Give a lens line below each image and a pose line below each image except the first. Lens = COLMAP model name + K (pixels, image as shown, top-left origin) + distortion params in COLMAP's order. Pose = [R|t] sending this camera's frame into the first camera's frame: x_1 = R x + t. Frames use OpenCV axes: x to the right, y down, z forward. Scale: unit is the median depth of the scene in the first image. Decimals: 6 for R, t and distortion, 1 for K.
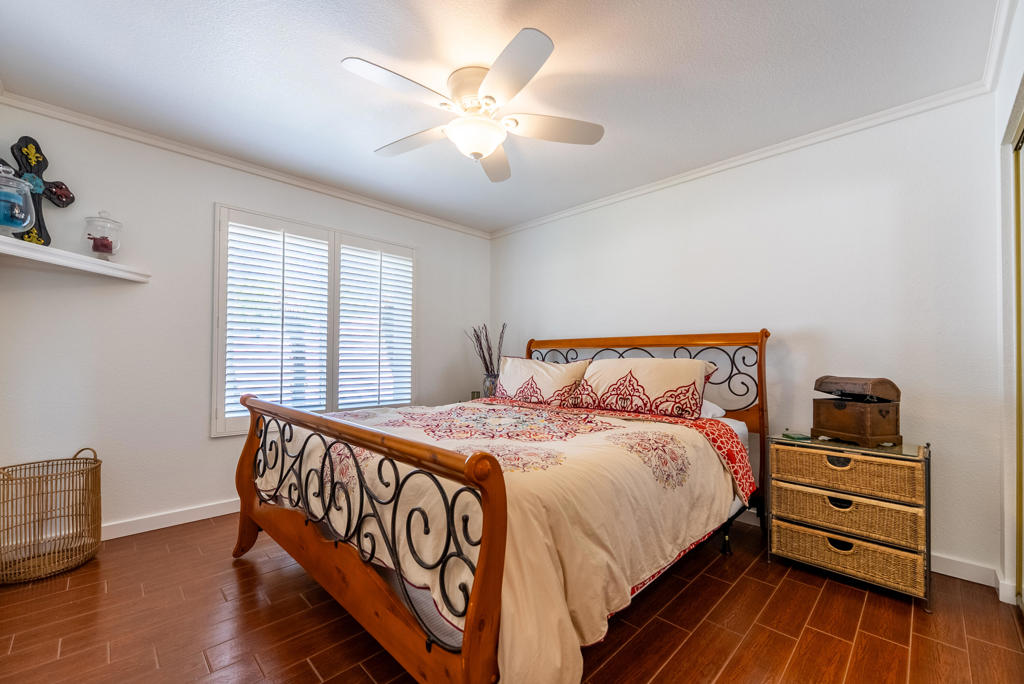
lens RADIAL K [[413.1, 0, 510.3], [0, 413.1, 344.5], [0, 0, 1]] dist [0.001694, -0.000768]
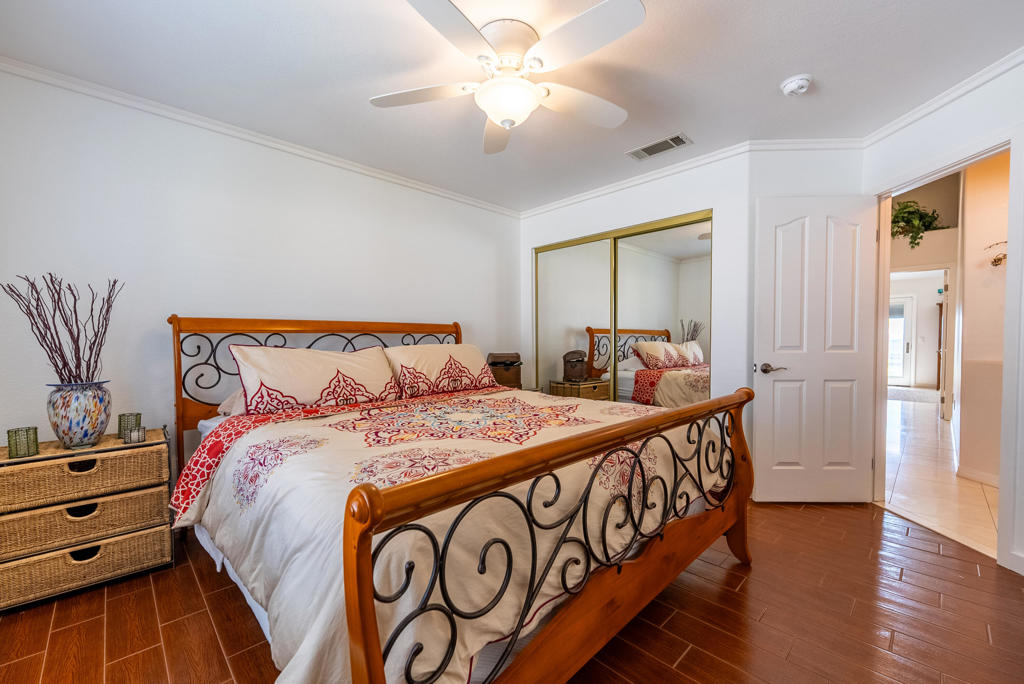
lens RADIAL K [[413.1, 0, 506.7], [0, 413.1, 356.7], [0, 0, 1]] dist [0.001694, -0.000768]
pose [[0.001107, -0.033240, 0.999447, -0.814069], [-0.017594, 0.999292, 0.033254, 0.027536], [-0.999845, -0.017621, 0.000521, 0.835529]]
